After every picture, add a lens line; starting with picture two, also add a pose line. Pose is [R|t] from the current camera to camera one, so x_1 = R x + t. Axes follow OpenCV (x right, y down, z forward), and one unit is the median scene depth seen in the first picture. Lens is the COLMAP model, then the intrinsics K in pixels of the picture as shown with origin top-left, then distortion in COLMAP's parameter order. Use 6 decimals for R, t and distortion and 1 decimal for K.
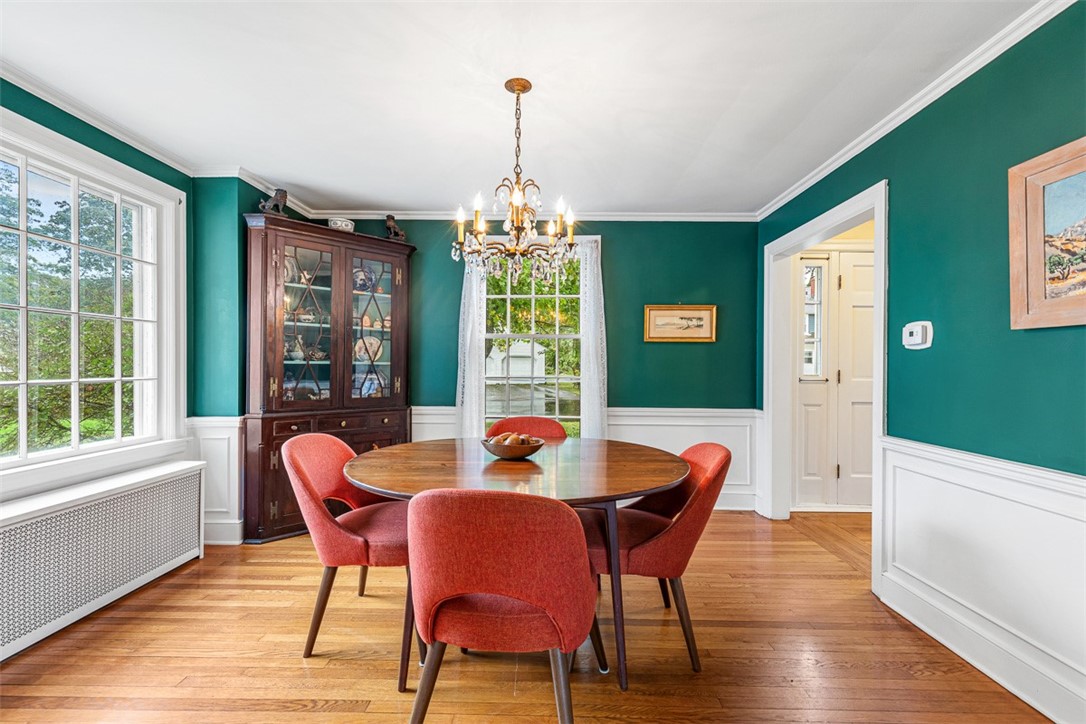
lens RADIAL K [[491.2, 0, 538.8], [0, 491.2, 366.9], [0, 0, 1]] dist [0.006853, -0.000950]
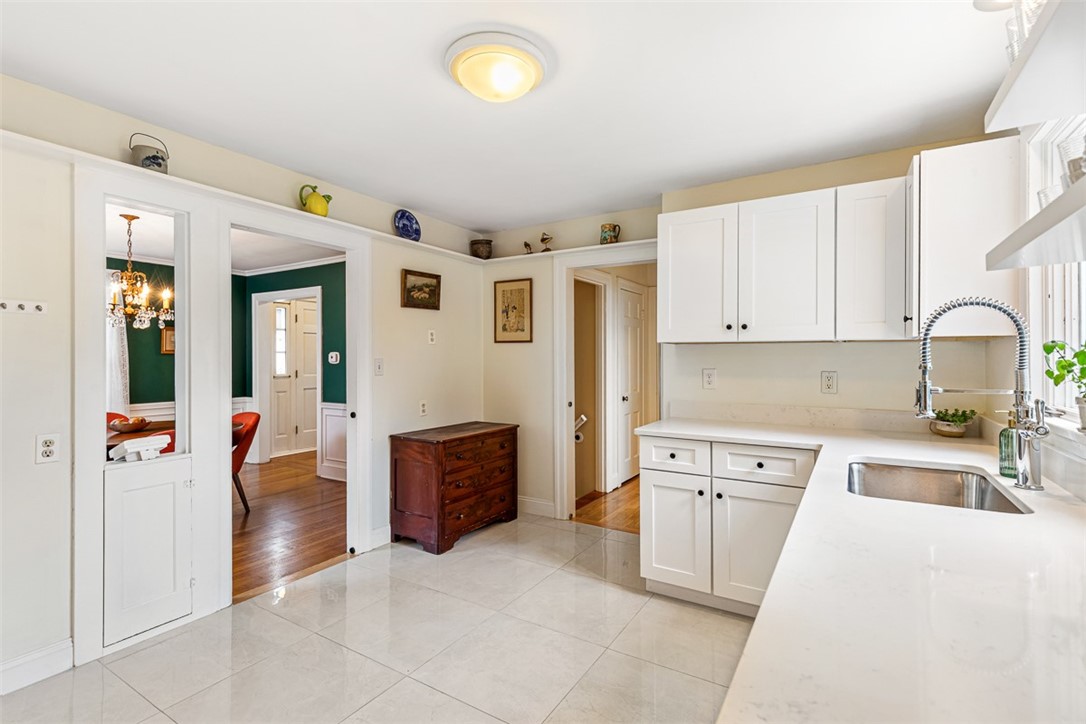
lens RADIAL K [[491.2, 0, 539.5], [0, 491.2, 358.4], [0, 0, 1]] dist [0.006853, -0.000950]
pose [[0.507569, -0.010146, 0.861551, -0.665886], [0.007358, 0.999945, 0.007441, -0.063561], [-0.861579, 0.002562, 0.507616, -0.912549]]
